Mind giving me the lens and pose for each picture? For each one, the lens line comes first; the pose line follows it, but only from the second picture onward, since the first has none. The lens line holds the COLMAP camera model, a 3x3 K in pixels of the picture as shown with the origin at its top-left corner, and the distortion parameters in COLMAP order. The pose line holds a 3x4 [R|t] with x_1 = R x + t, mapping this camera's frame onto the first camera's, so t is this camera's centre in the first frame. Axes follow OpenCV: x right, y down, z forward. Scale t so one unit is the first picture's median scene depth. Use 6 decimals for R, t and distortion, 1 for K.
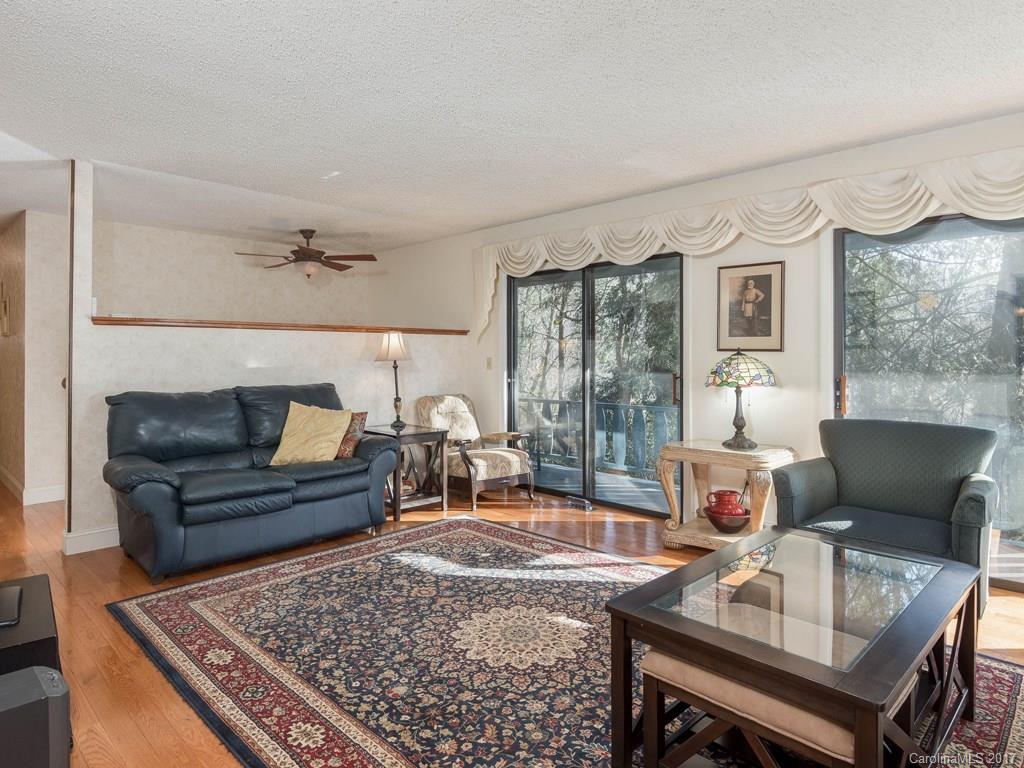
lens RADIAL K [[601.1, 0, 512.2], [0, 601.1, 364.7], [0, 0, 1]] dist [0.015672, -0.024040]
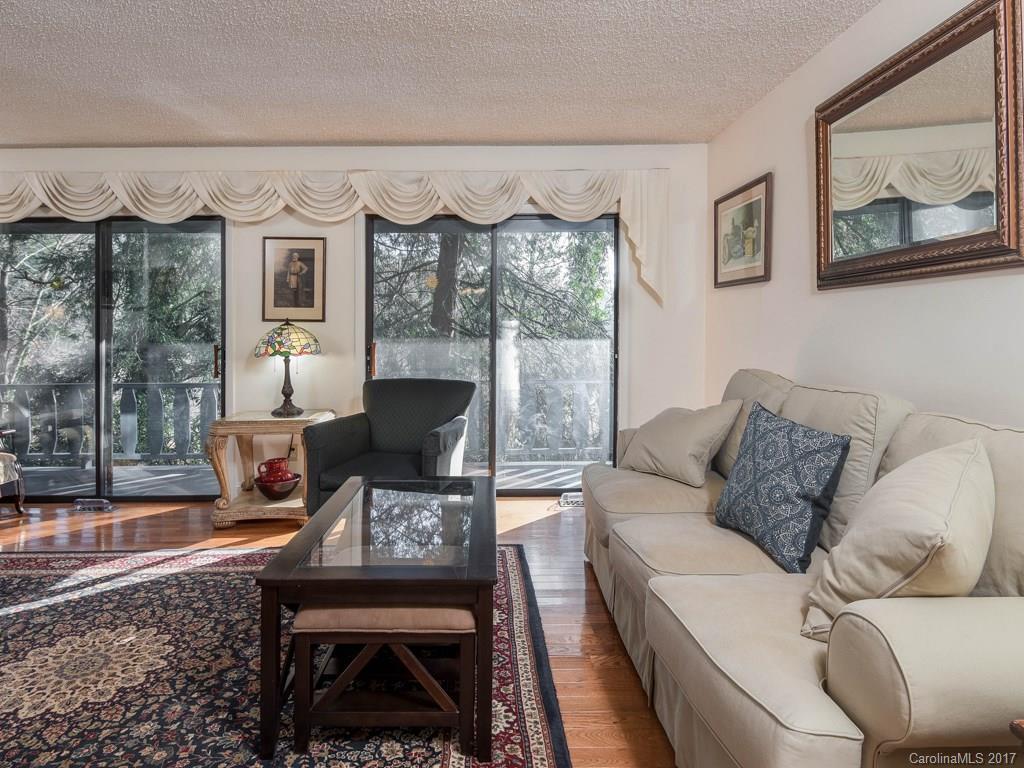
lens RADIAL K [[601.1, 0, 512.2], [0, 601.1, 364.7], [0, 0, 1]] dist [0.015672, -0.024040]
pose [[0.678435, -0.052551, 0.732779, -0.127634], [0.017842, 0.998323, 0.055076, 0.001450], [-0.734444, -0.024291, 0.678234, 0.020391]]
